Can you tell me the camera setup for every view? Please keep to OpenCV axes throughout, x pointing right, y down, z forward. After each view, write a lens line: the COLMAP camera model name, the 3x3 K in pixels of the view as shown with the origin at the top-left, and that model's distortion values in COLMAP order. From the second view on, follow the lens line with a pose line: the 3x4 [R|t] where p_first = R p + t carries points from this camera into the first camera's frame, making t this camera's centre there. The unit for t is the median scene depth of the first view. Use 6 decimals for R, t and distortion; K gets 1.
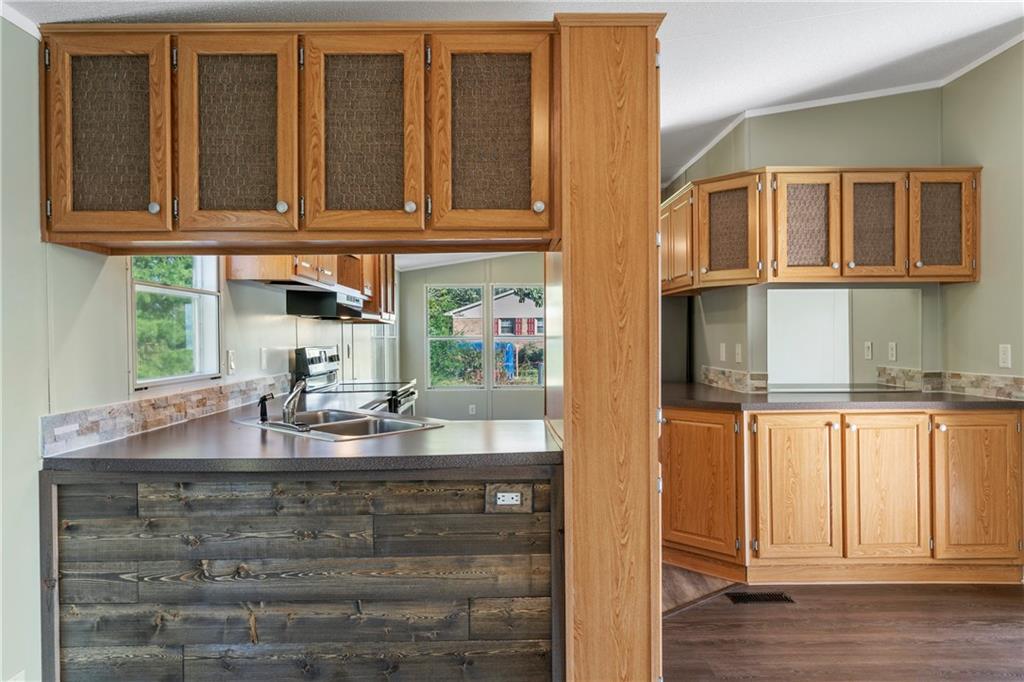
lens RADIAL K [[665.6, 0, 512.0], [0, 665.6, 341.0], [0, 0, 1]] dist [0.001192, -0.000466]
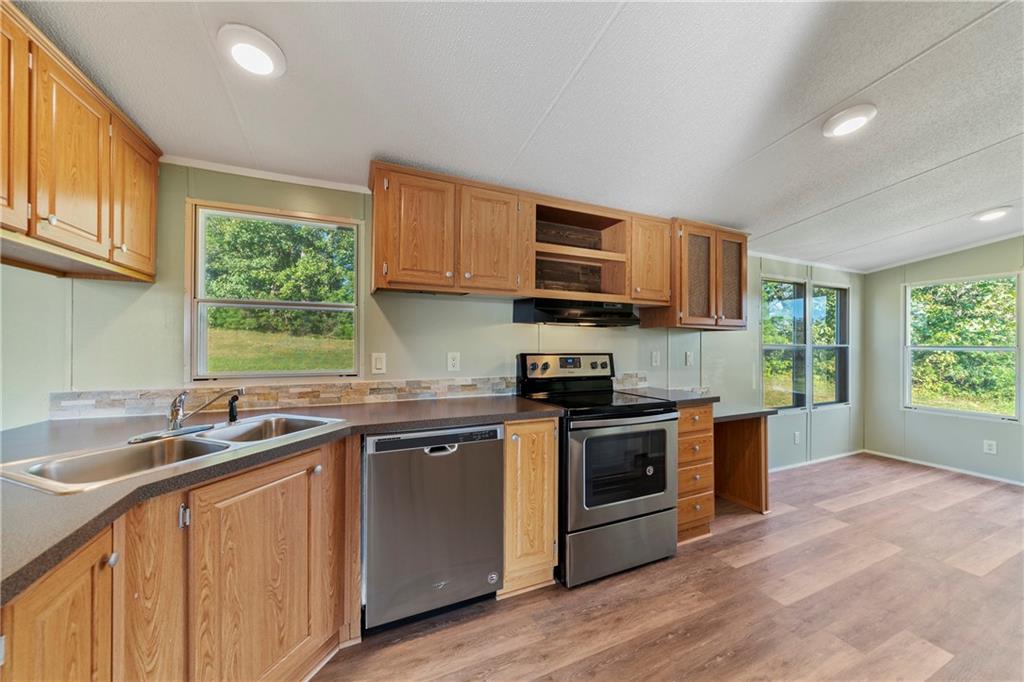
lens RADIAL K [[364.4, 0, 512.0], [0, 364.4, 341.0], [0, 0, 1]] dist [-0.000228, 0.000272]
pose [[0.392225, 0.006603, -0.919846, 0.265507], [-0.016276, 0.999868, 0.000238, -0.011590], [0.919725, 0.014878, 0.392280, 0.940176]]
